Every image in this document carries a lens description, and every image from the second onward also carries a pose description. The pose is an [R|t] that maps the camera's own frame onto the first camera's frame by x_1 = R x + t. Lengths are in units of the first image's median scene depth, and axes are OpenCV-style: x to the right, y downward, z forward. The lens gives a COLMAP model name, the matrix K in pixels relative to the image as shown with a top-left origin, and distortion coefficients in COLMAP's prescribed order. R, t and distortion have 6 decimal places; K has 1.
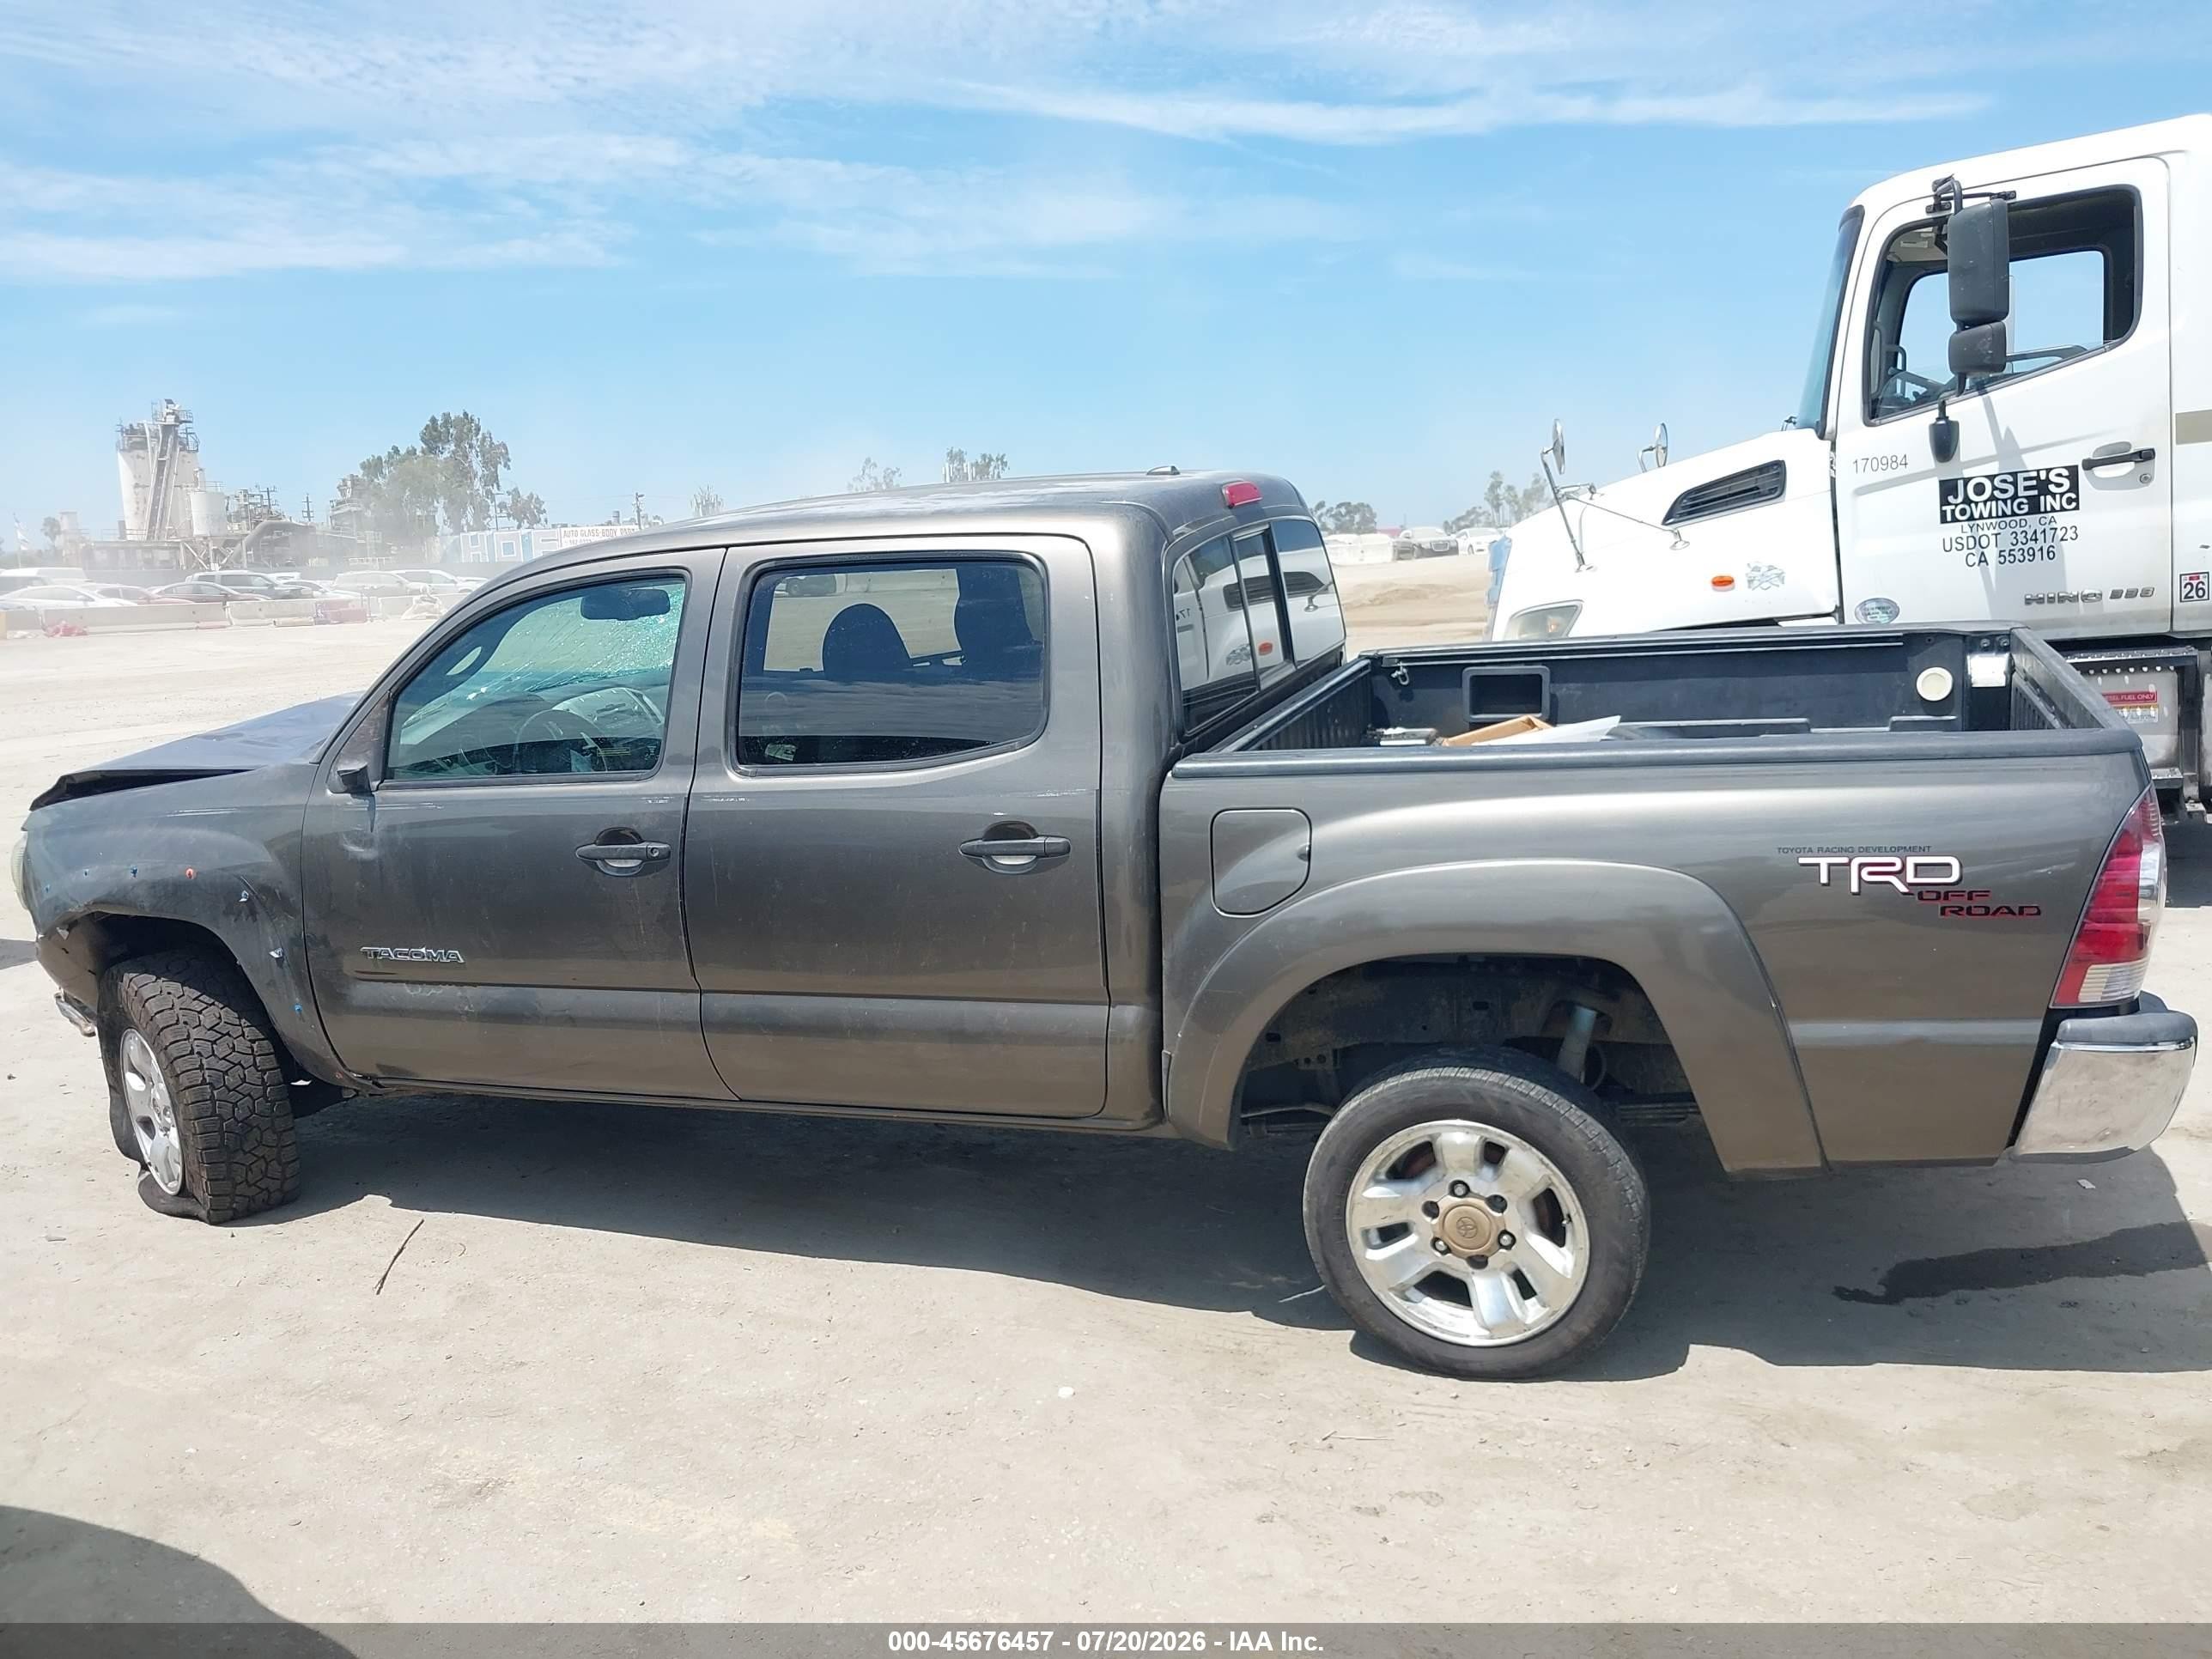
lens RADIAL K [[1759.9, 0, 1065.9], [0, 1759.9, 822.1], [0, 0, 1]] dist [-0.008353, -0.010336]
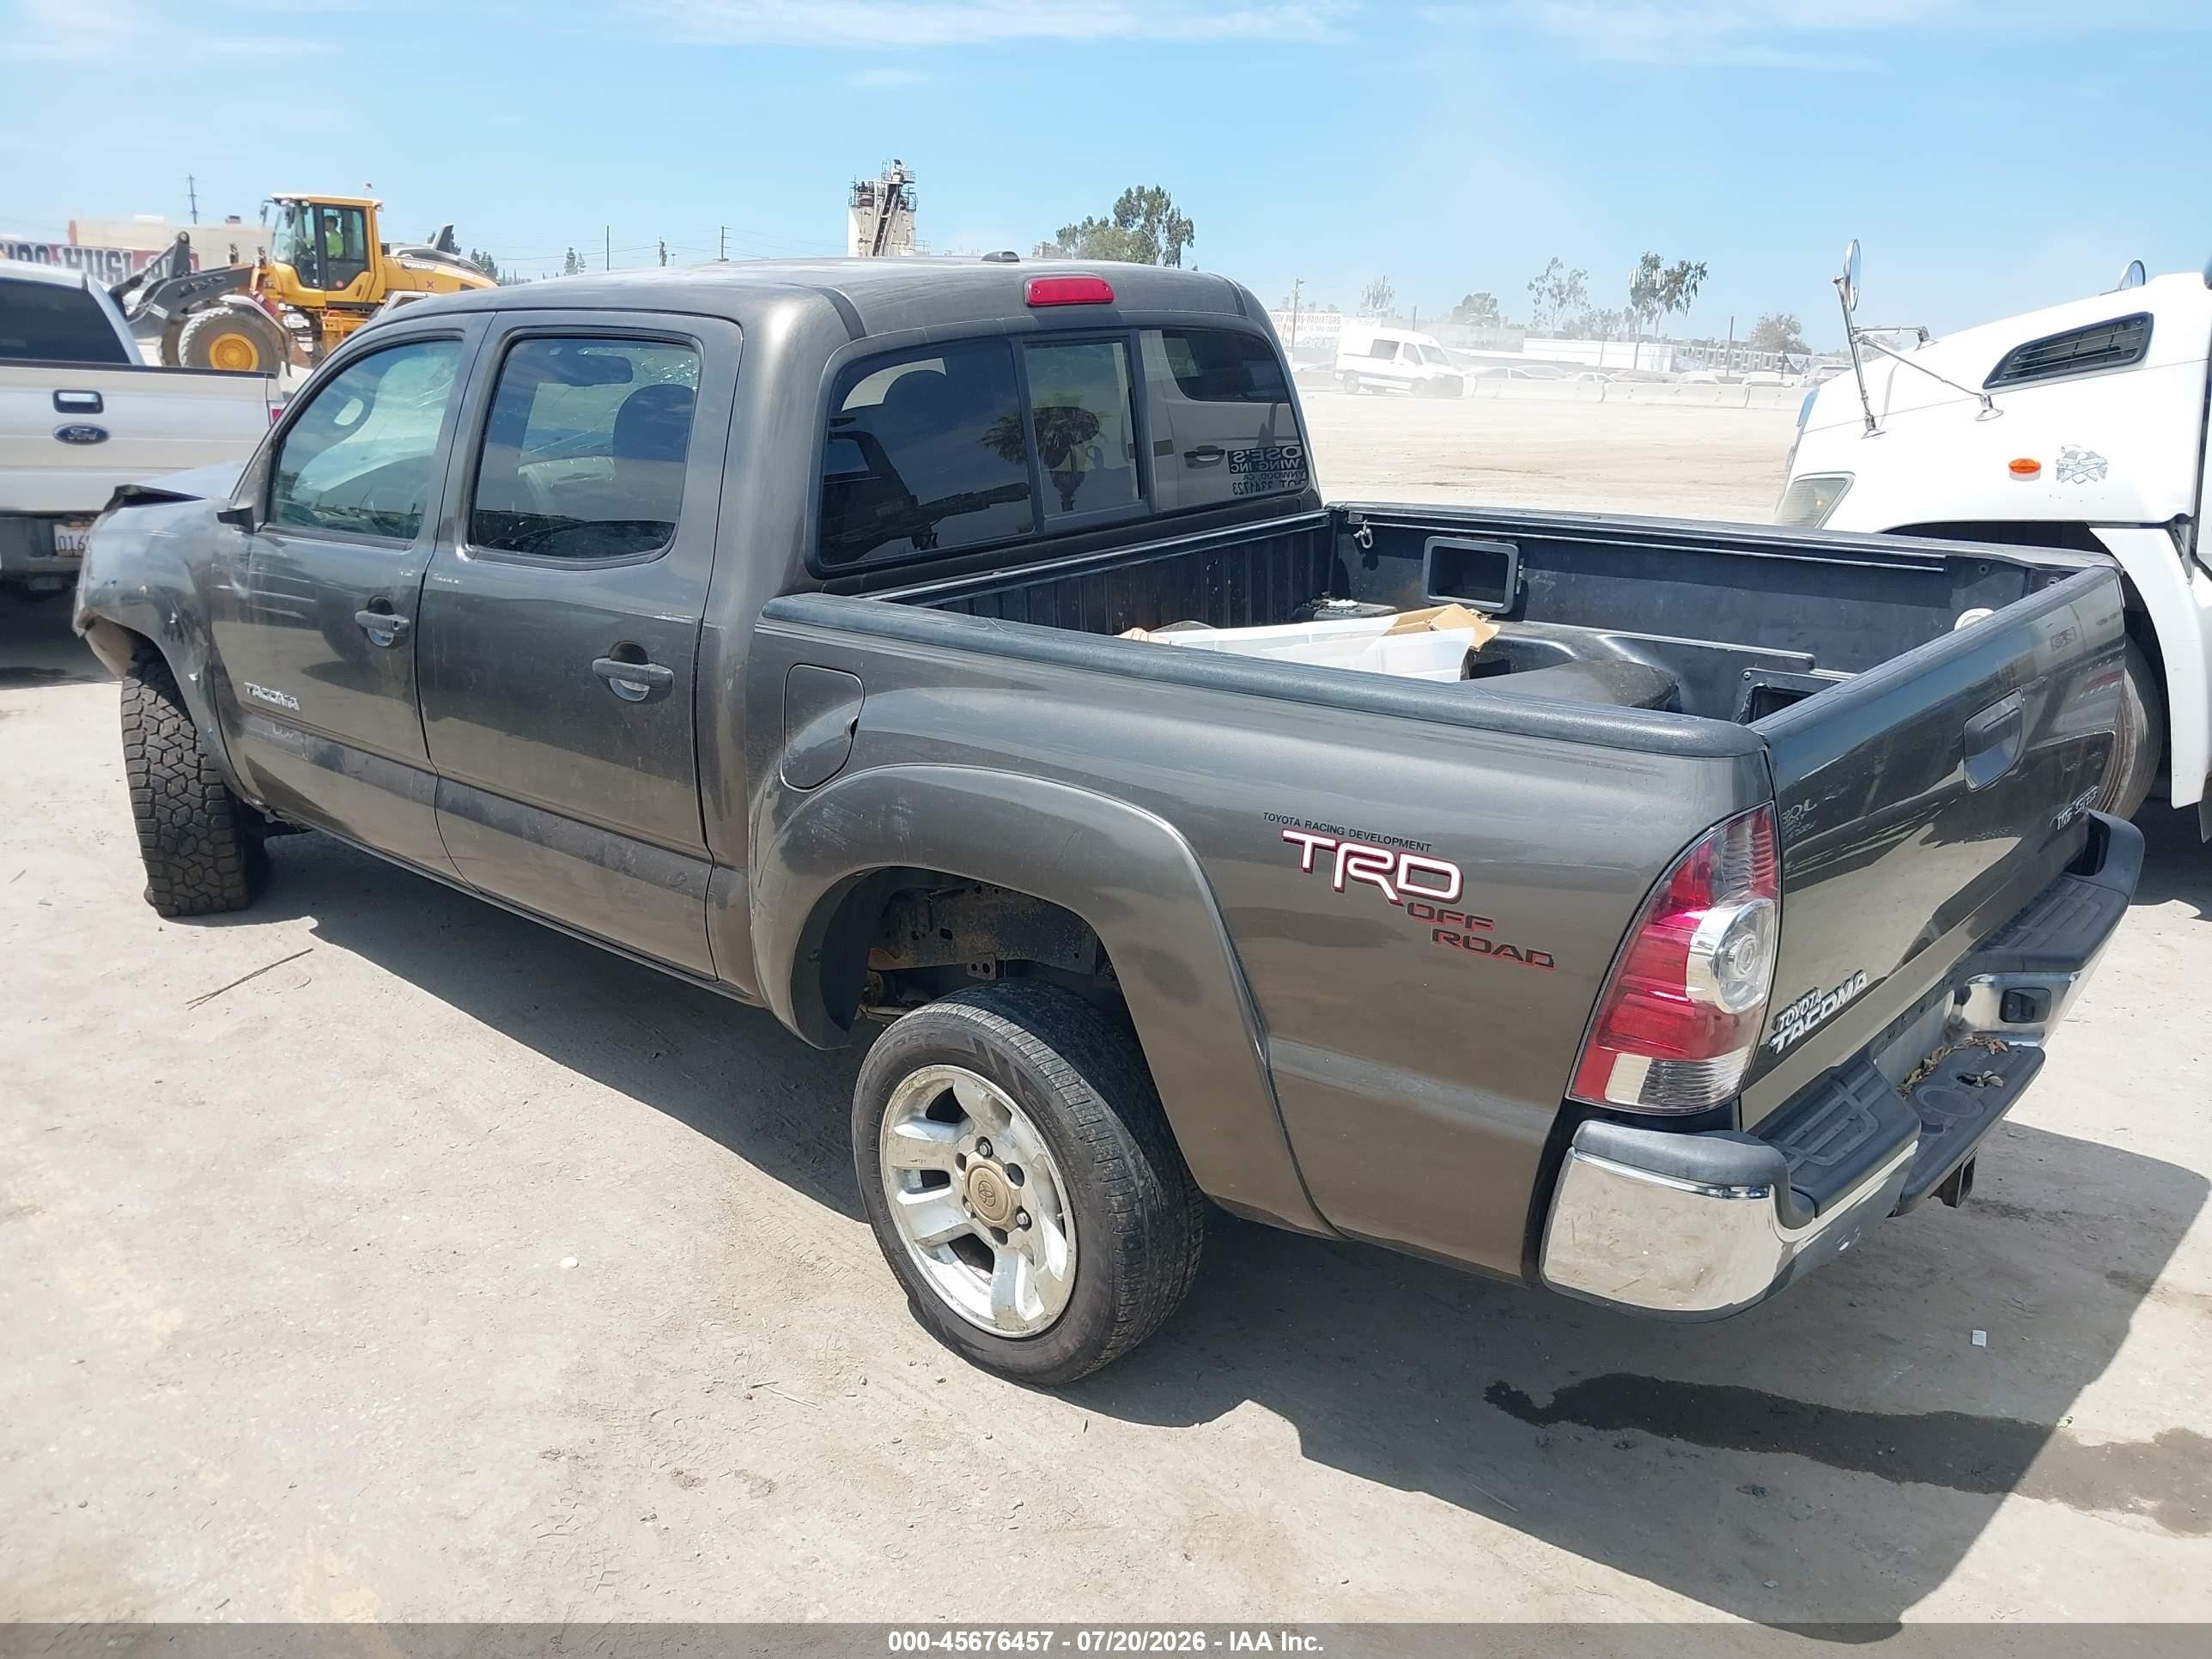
lens RADIAL K [[1747.6, 0, 1085.4], [0, 1747.6, 817.6], [0, 0, 1]] dist [0.008180, -0.006563]
pose [[0.931105, 0.166990, -0.324280, 0.497469], [-0.130514, 0.982713, 0.131309, -0.061298], [0.340601, -0.079939, 0.936803, 0.235630]]
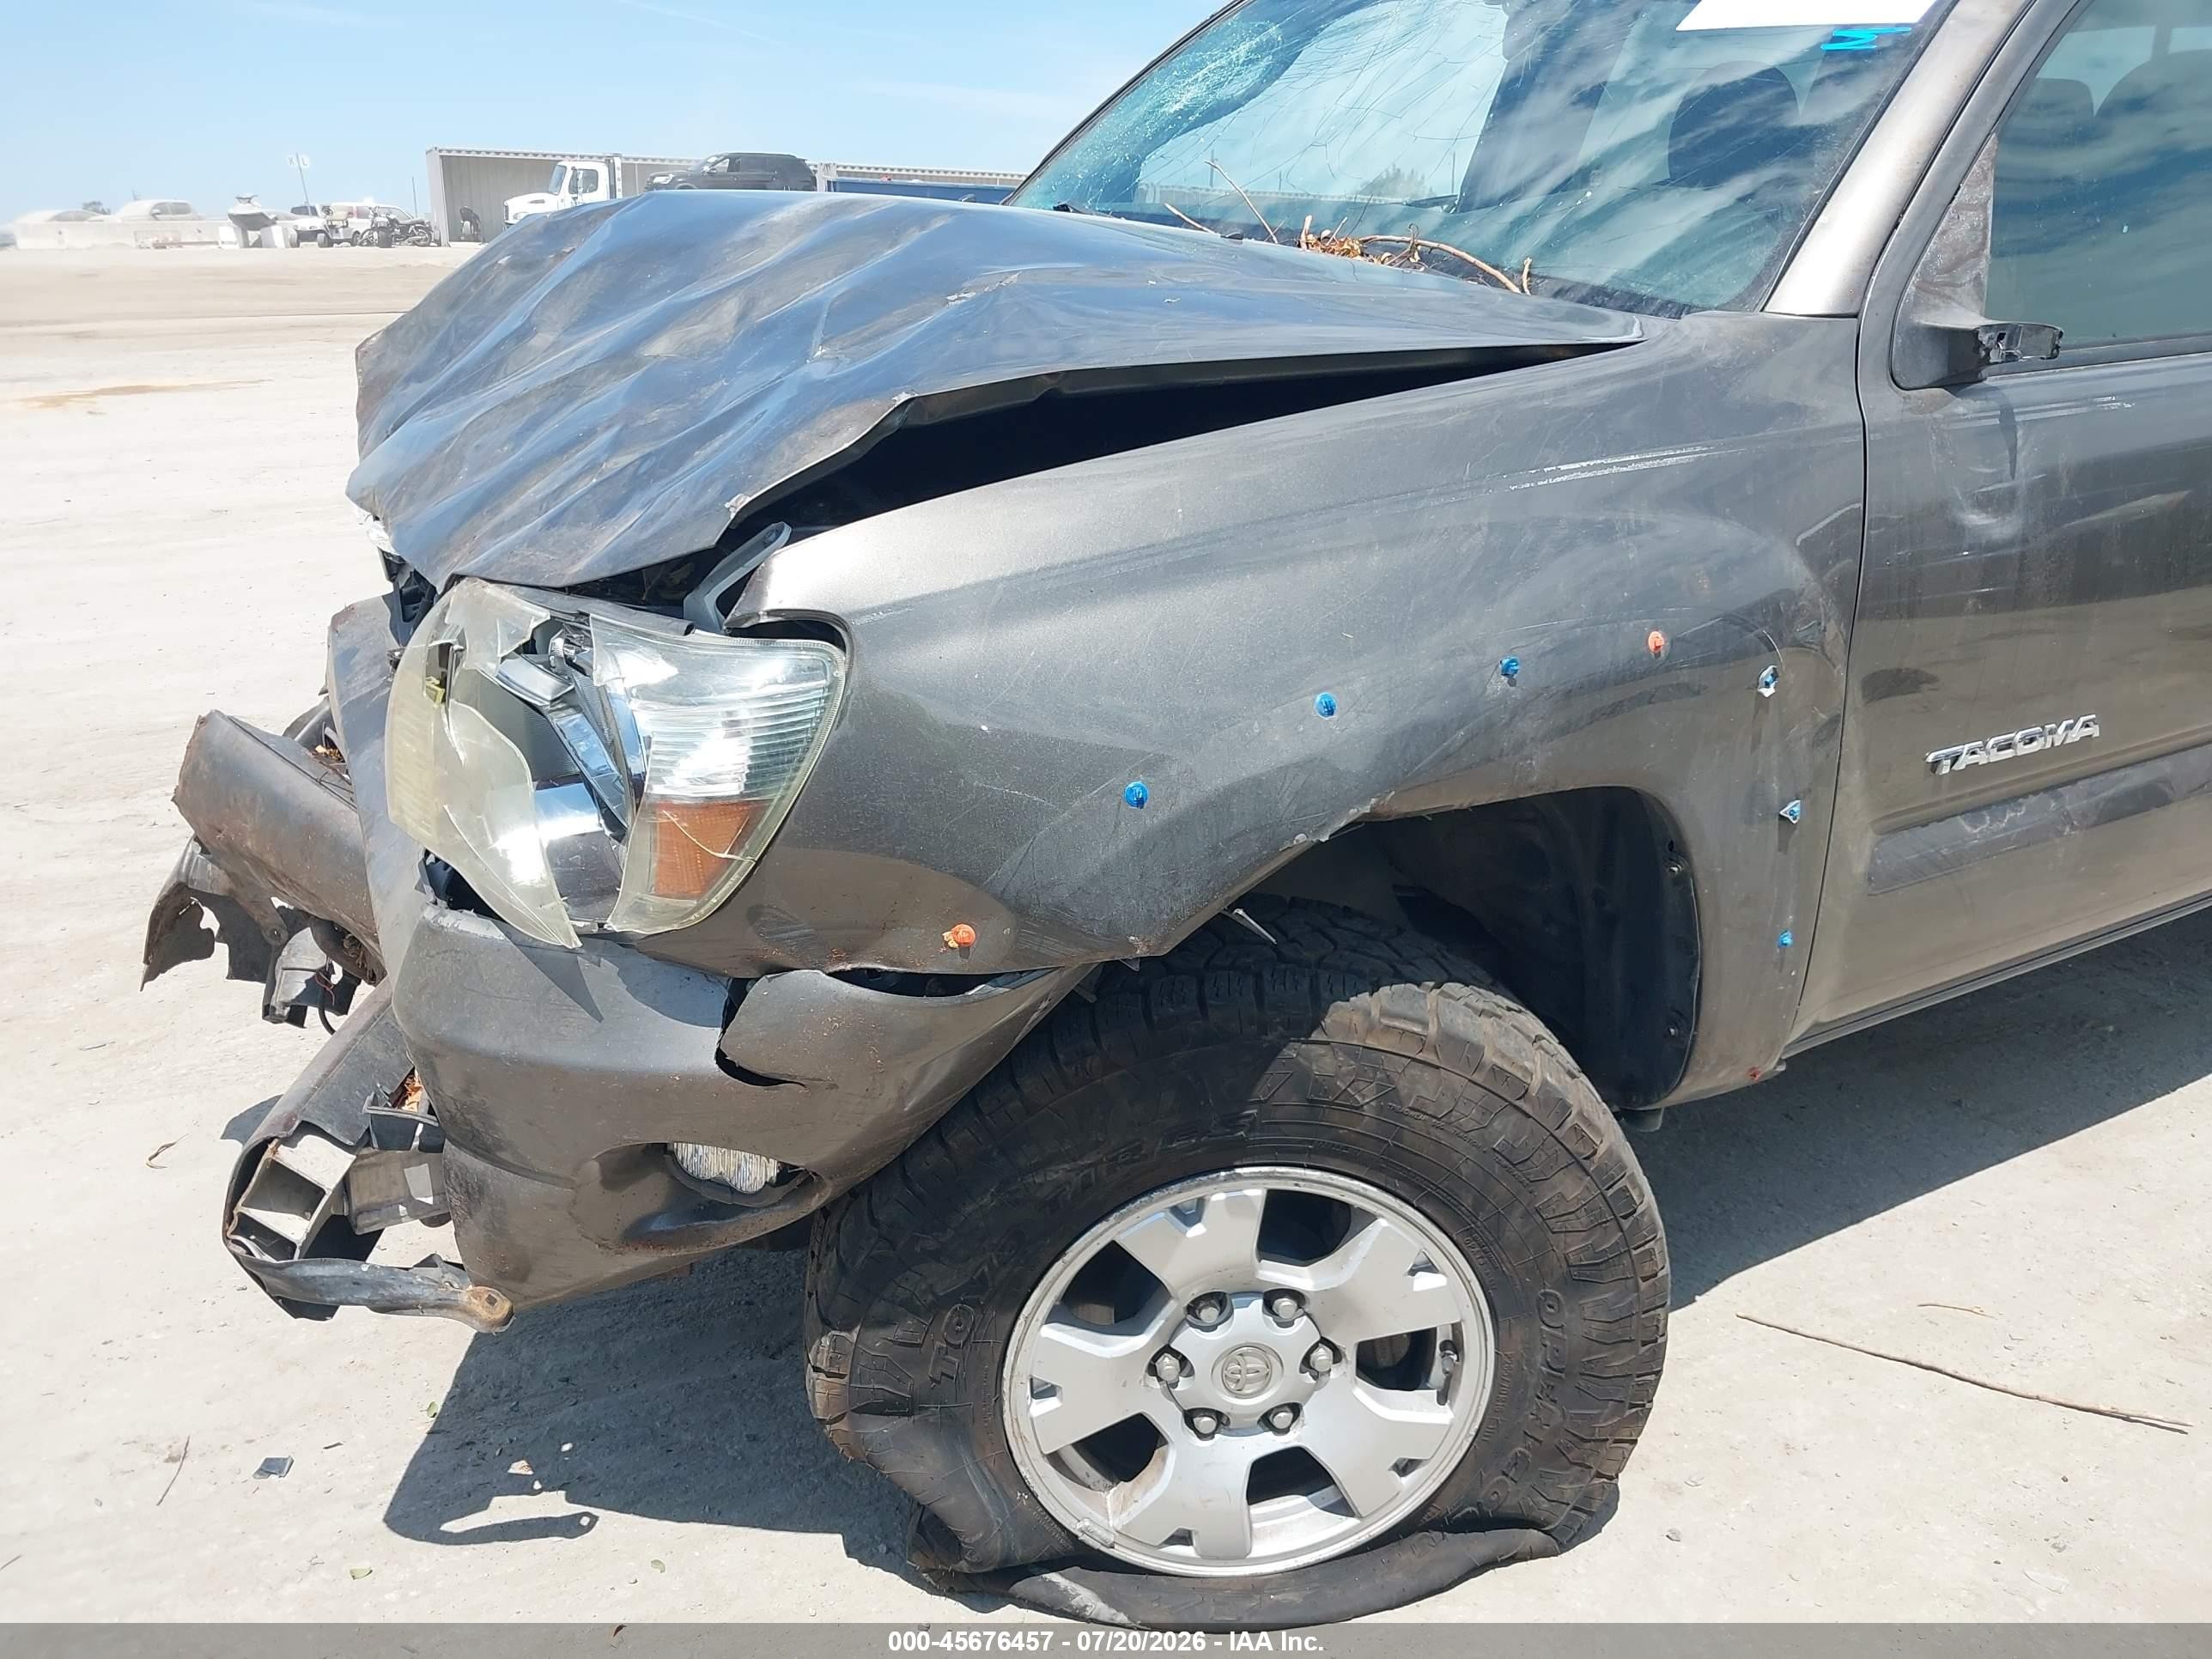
lens RADIAL K [[1832.6, 0, 1106.0], [0, 1832.6, 829.5], [0, 0, 1]] dist [-0.048058, 0.083229]
pose [[0.592327, -0.201355, 0.780131, -1.056535], [0.085389, 0.978503, 0.187723, -0.013902], [-0.801160, -0.044579, 0.596788, 1.086649]]
